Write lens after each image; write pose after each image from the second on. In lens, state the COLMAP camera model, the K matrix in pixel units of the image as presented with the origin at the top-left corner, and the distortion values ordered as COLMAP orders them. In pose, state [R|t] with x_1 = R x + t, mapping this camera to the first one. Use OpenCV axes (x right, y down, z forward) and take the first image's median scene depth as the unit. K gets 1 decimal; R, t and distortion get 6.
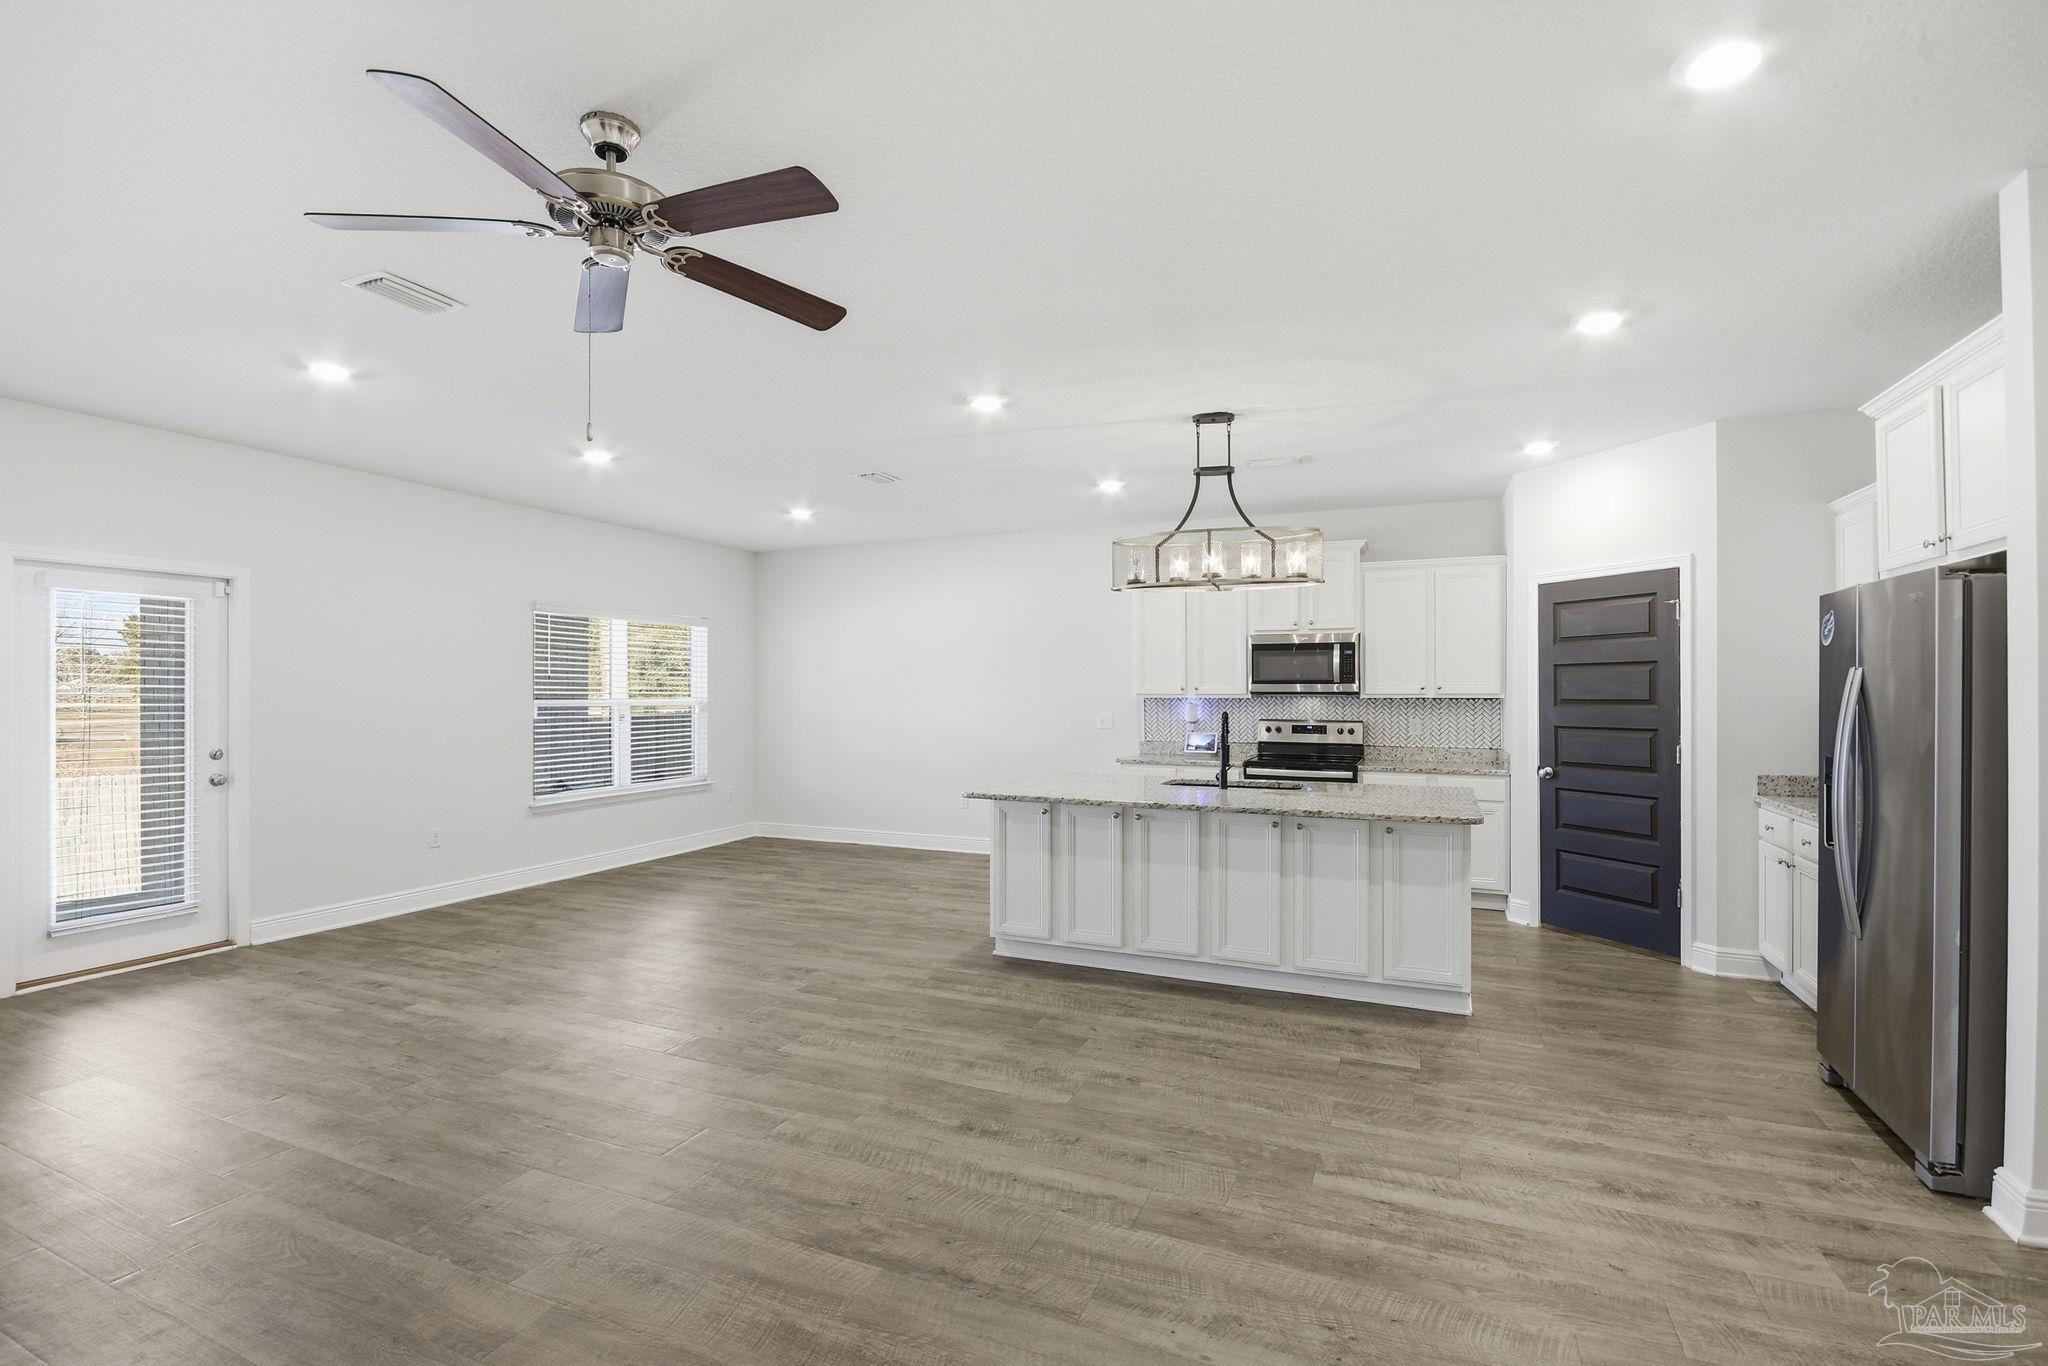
lens RADIAL K [[926.0, 0, 1028.1], [0, 926.0, 689.4], [0, 0, 1]] dist [0.006307, -0.007965]
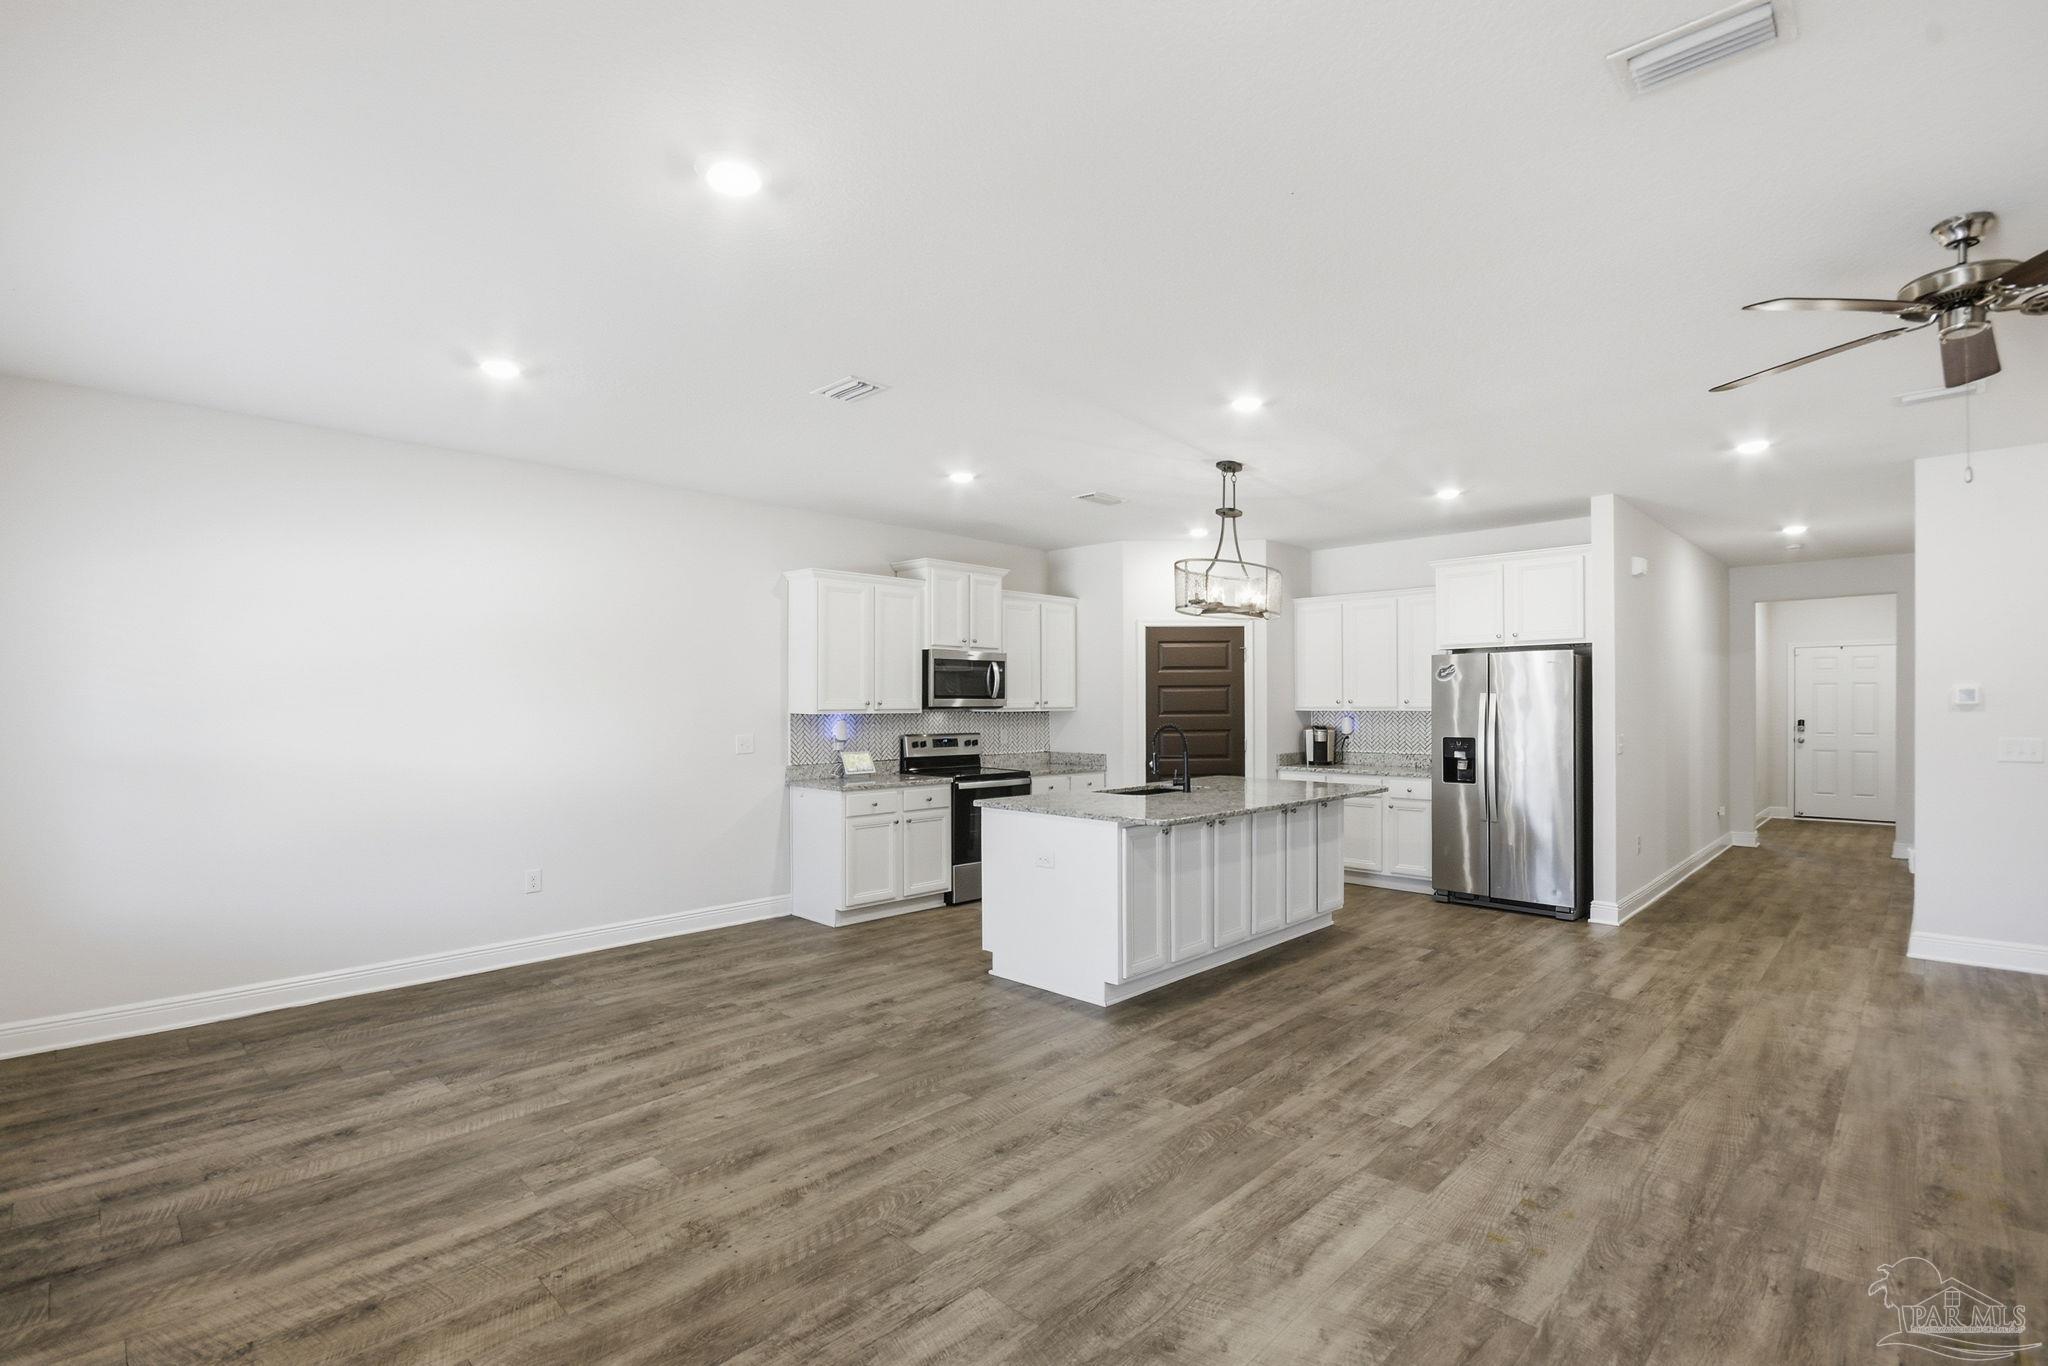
lens RADIAL K [[926.0, 0, 1020.0], [0, 926.0, 710.4], [0, 0, 1]] dist [0.006307, -0.007965]
pose [[0.364950, -0.007169, 0.930999, -0.937816], [0.002147, 0.999974, 0.006858, -0.000049], [-0.931025, -0.000504, 0.364956, 0.806523]]
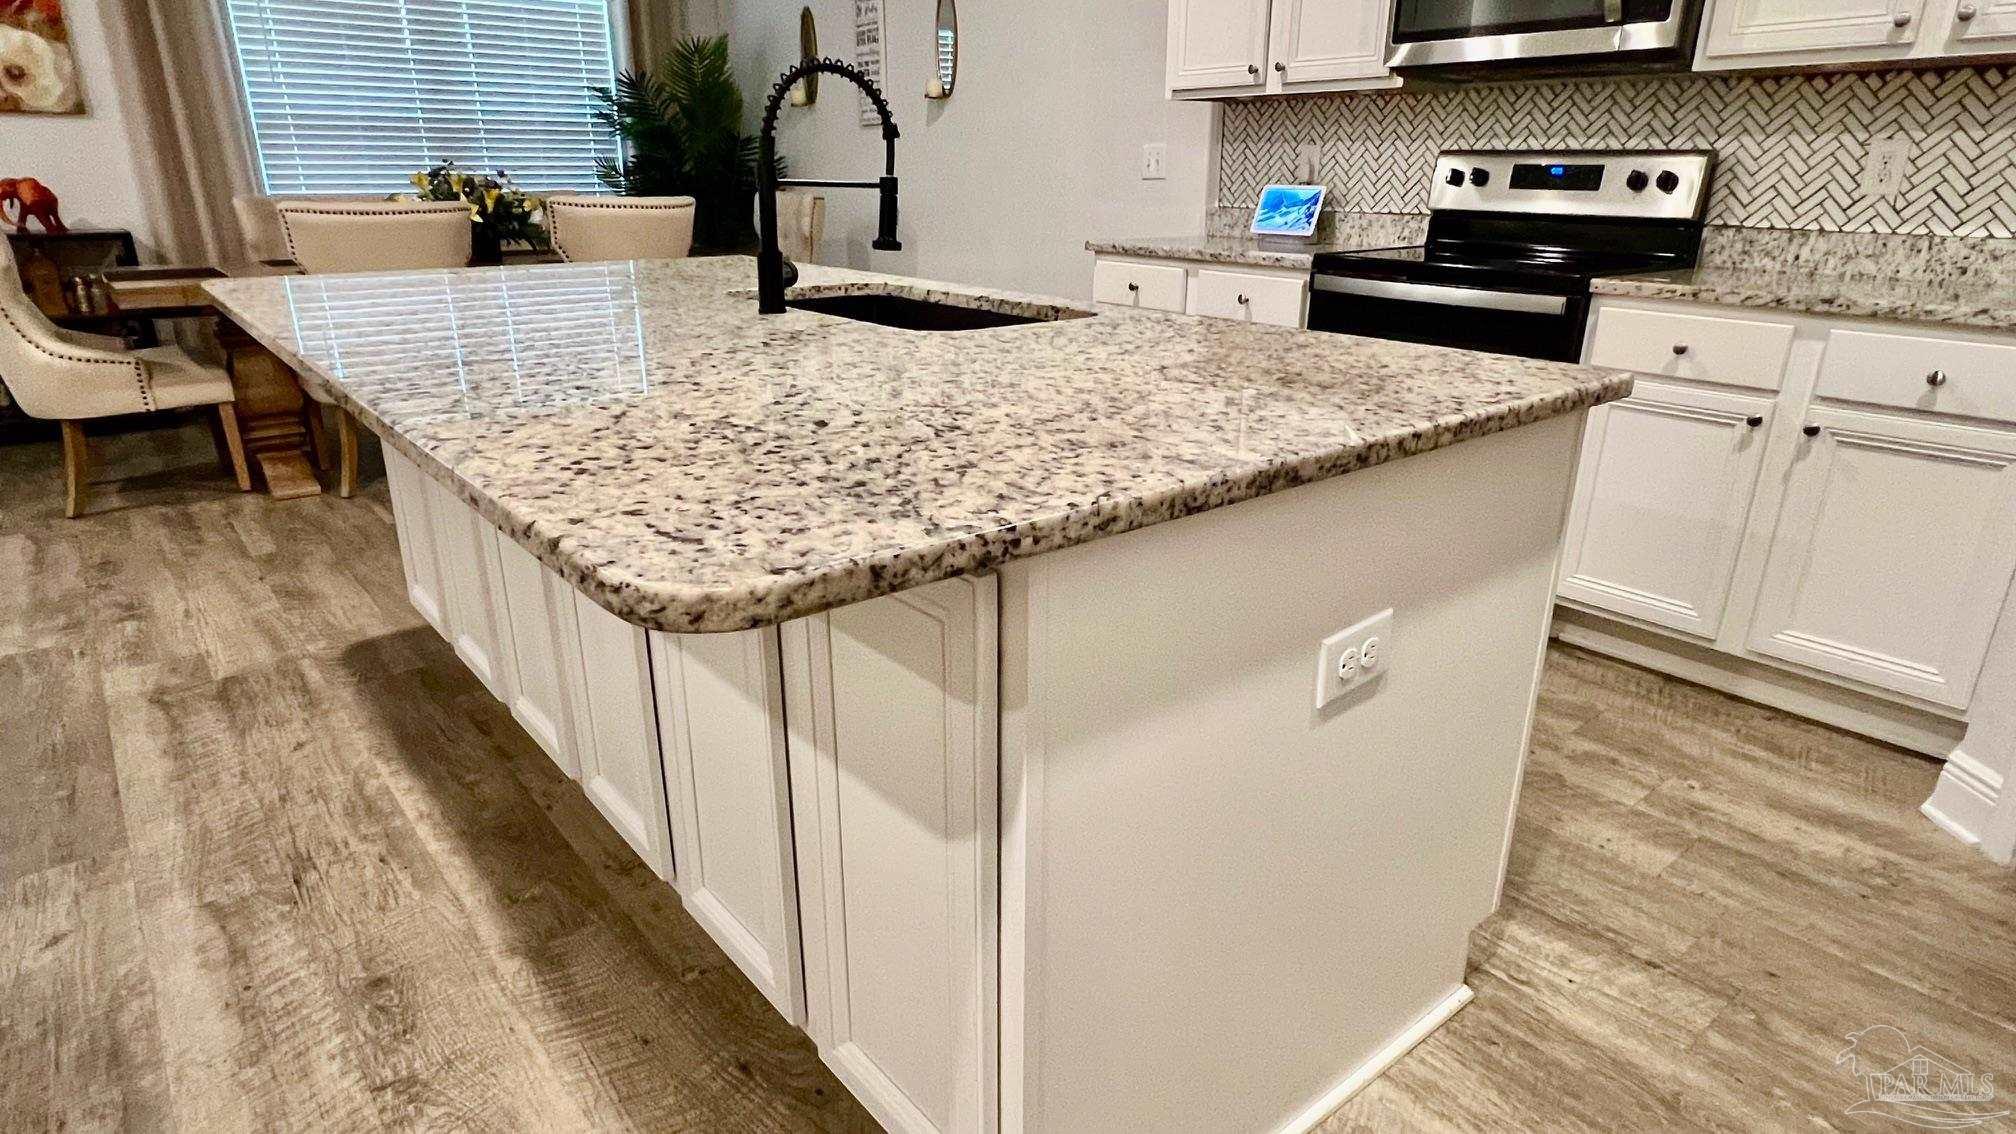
lens RADIAL K [[1131.3, 0, 1012.0], [0, 1131.3, 587.5], [0, 0, 1]] dist [-0.010221, 0.006117]
pose [[0.890093, 0.163975, -0.425260, 0.487331], [-0.006010, 0.937183, 0.348786, 0.060877], [0.455739, -0.307897, 0.835166, 0.701794]]
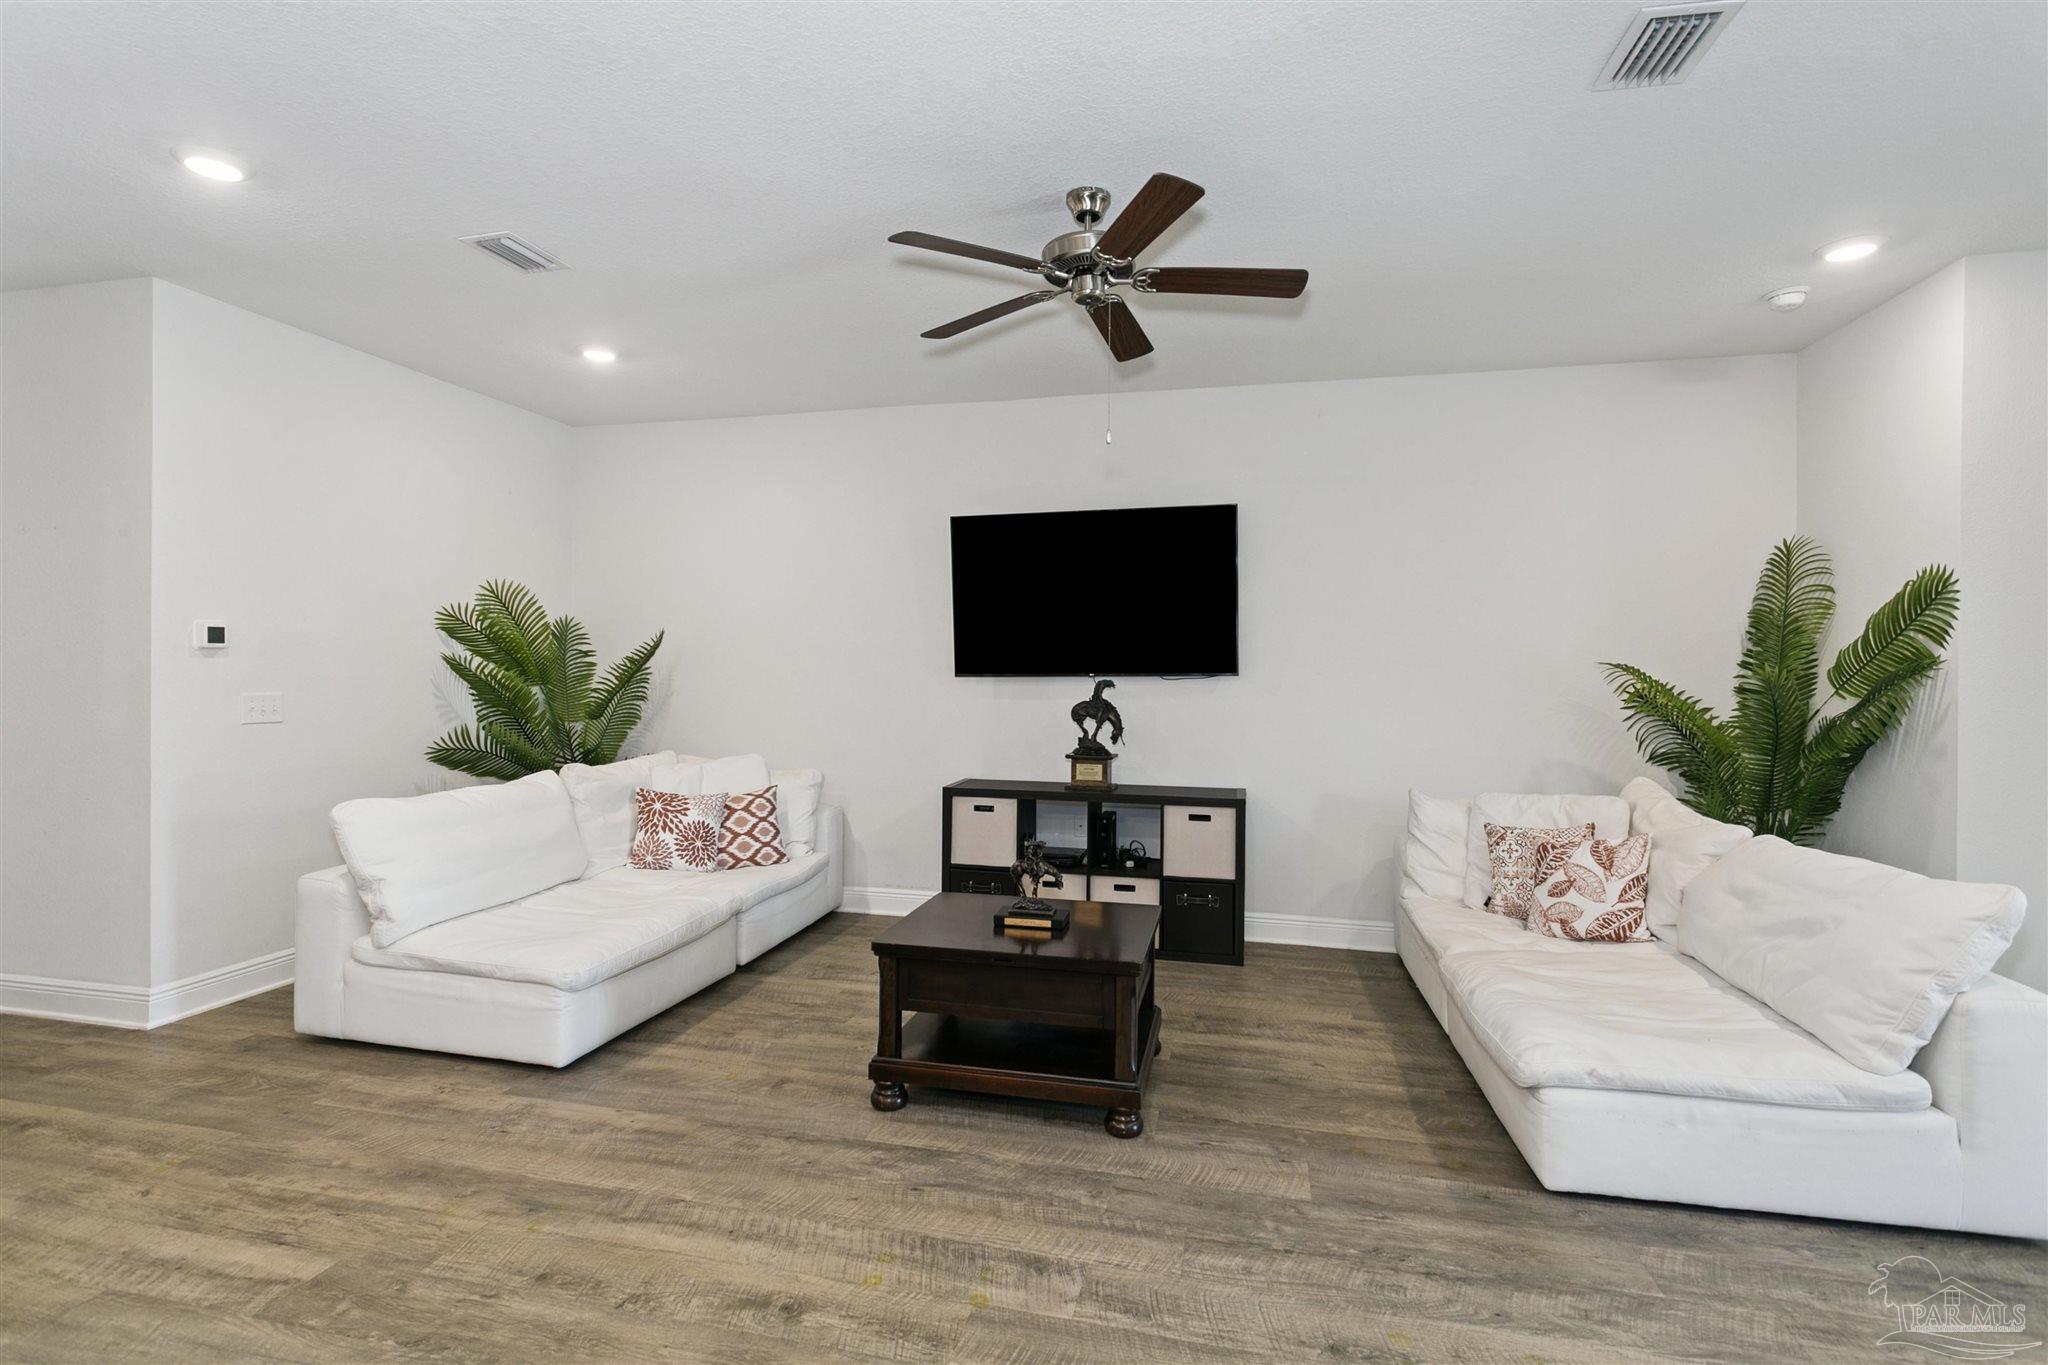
lens RADIAL K [[990.8, 0, 1021.2], [0, 990.8, 674.6], [0, 0, 1]] dist [-0.000030, 0.005001]
pose [[-0.986677, -0.005986, -0.162584, -0.070550], [-0.007138, 0.999953, 0.006499, 0.015963], [0.162538, 0.007573, -0.986673, 1.101006]]
